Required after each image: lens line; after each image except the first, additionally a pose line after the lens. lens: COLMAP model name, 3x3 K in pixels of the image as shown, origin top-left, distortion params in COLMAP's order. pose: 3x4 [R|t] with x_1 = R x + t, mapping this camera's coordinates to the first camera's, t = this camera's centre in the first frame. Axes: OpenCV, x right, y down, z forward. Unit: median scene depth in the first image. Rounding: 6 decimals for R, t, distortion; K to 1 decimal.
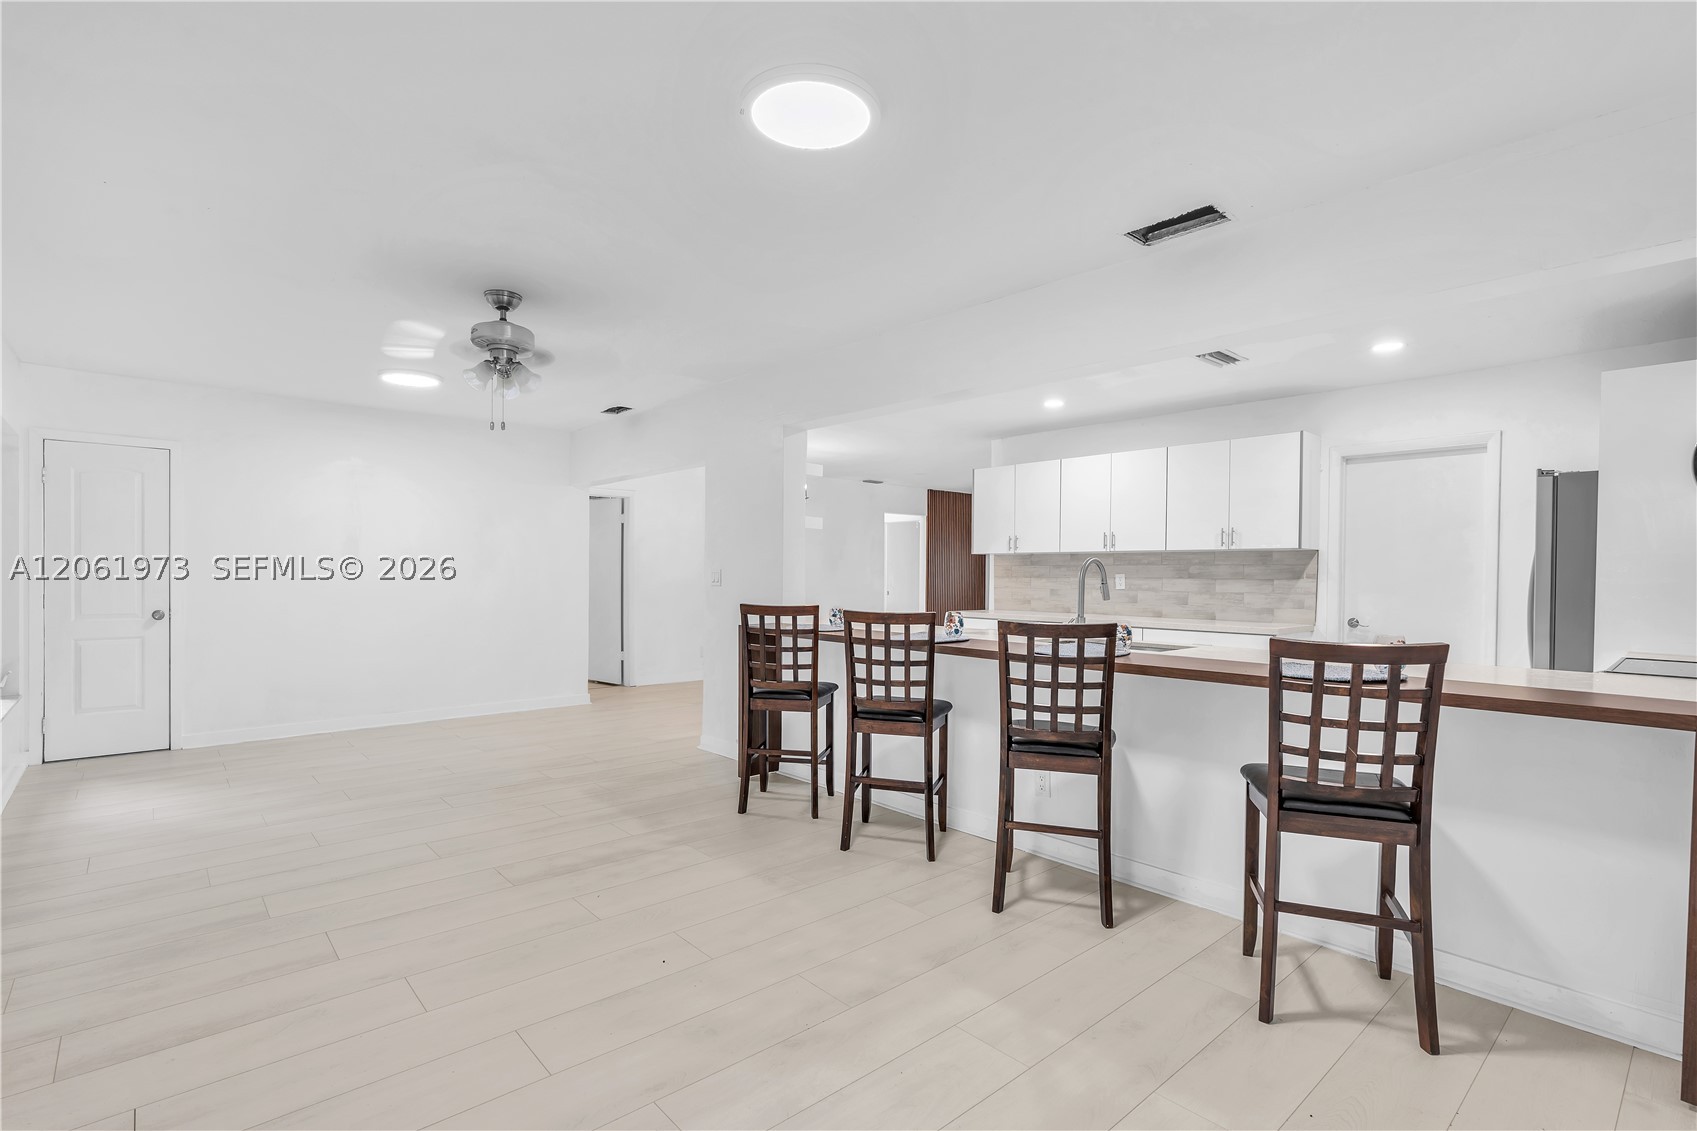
lens RADIAL K [[794.7, 0, 844.6], [0, 794.7, 535.5], [0, 0, 1]] dist [0.001771, 0.000917]
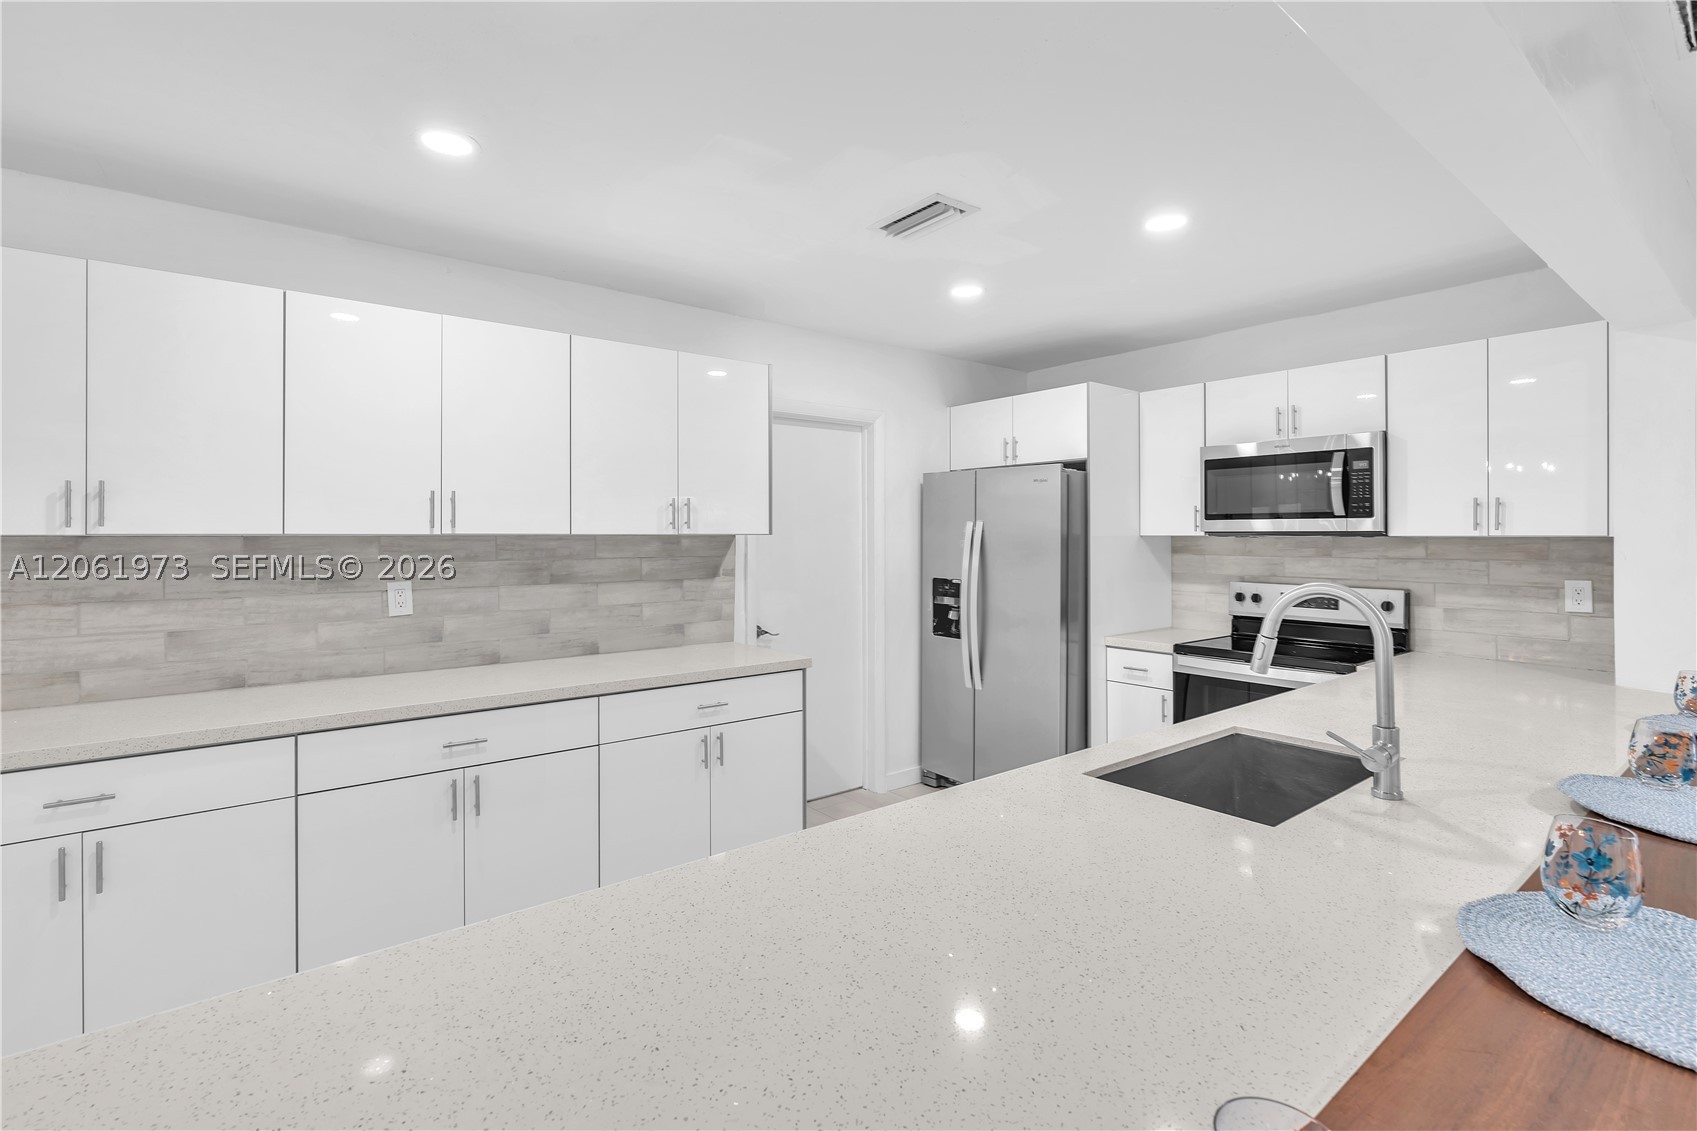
lens RADIAL K [[794.7, 0, 844.6], [0, 794.7, 535.5], [0, 0, 1]] dist [0.001771, 0.000917]
pose [[0.054734, 0.014135, 0.998401, -0.106250], [-0.029704, 0.999480, -0.012522, 0.022033], [-0.998059, -0.028972, 0.055125, 0.793531]]
